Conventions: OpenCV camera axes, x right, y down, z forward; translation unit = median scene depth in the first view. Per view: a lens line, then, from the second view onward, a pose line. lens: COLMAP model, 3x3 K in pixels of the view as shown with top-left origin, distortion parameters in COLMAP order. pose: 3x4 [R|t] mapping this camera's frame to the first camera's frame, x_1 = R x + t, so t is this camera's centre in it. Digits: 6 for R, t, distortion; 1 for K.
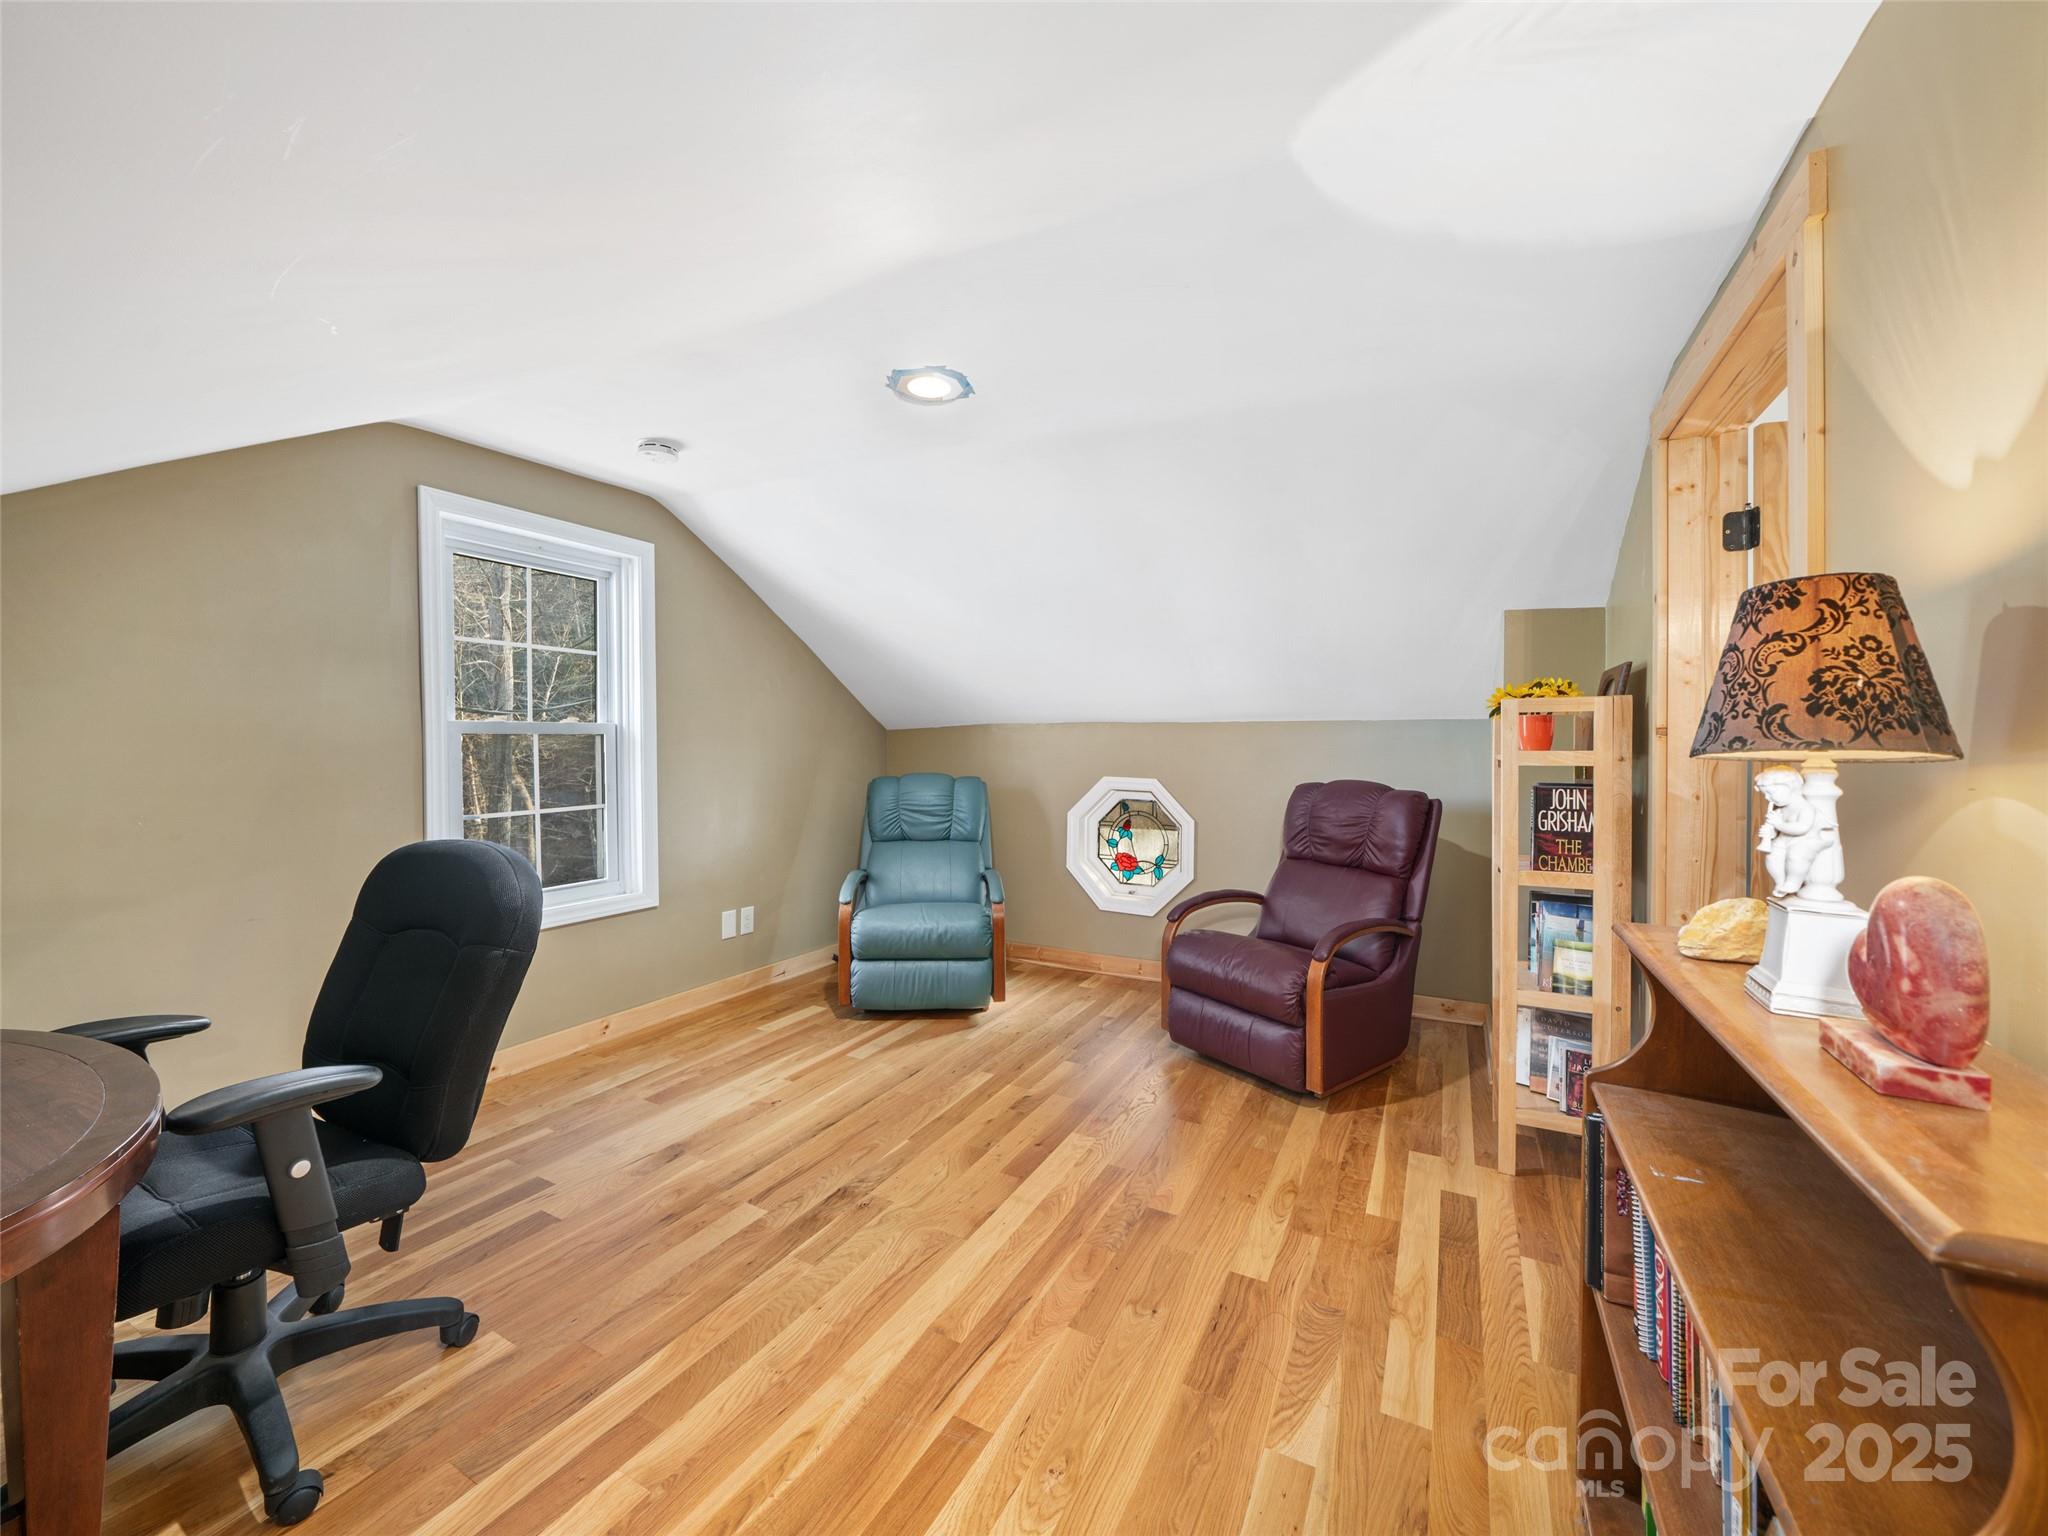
lens RADIAL K [[798.2, 0, 1021.5], [0, 798.2, 757.7], [0, 0, 1]] dist [-0.008079, 0.000251]
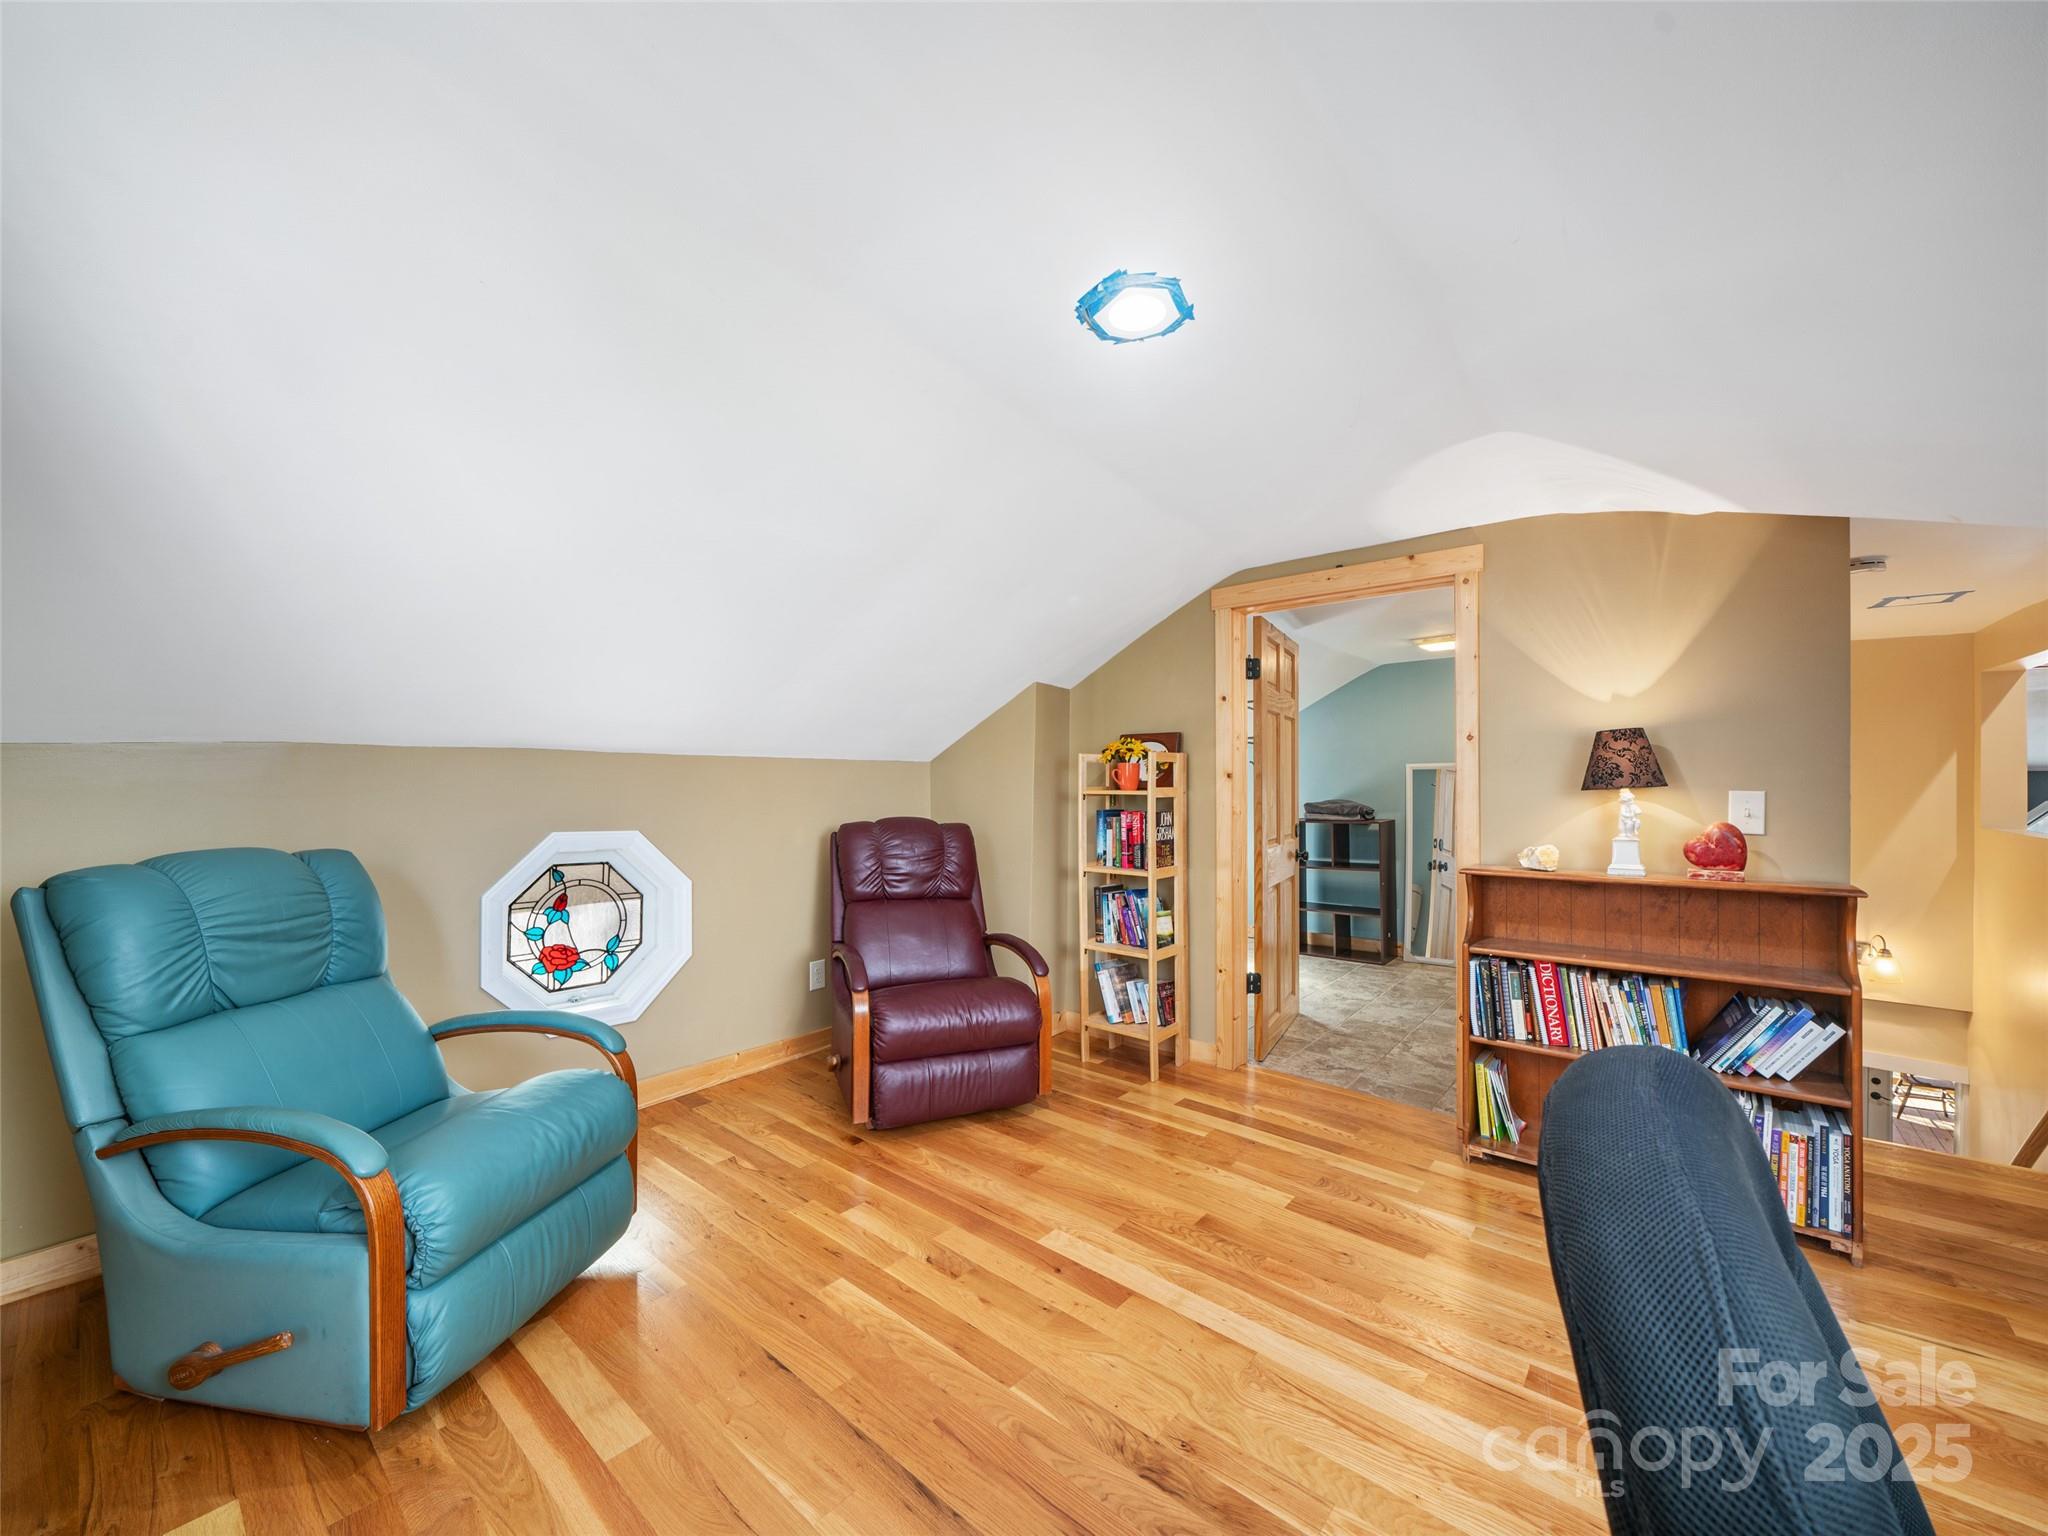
lens RADIAL K [[798.2, 0, 1008.2], [0, 798.2, 779.9], [0, 0, 1]] dist [-0.008079, 0.000251]
pose [[0.221584, -0.001251, 0.975141, -0.876482], [0.015300, 0.999881, -0.002194, -0.024058], [-0.975021, 0.015405, 0.221576, 0.948991]]
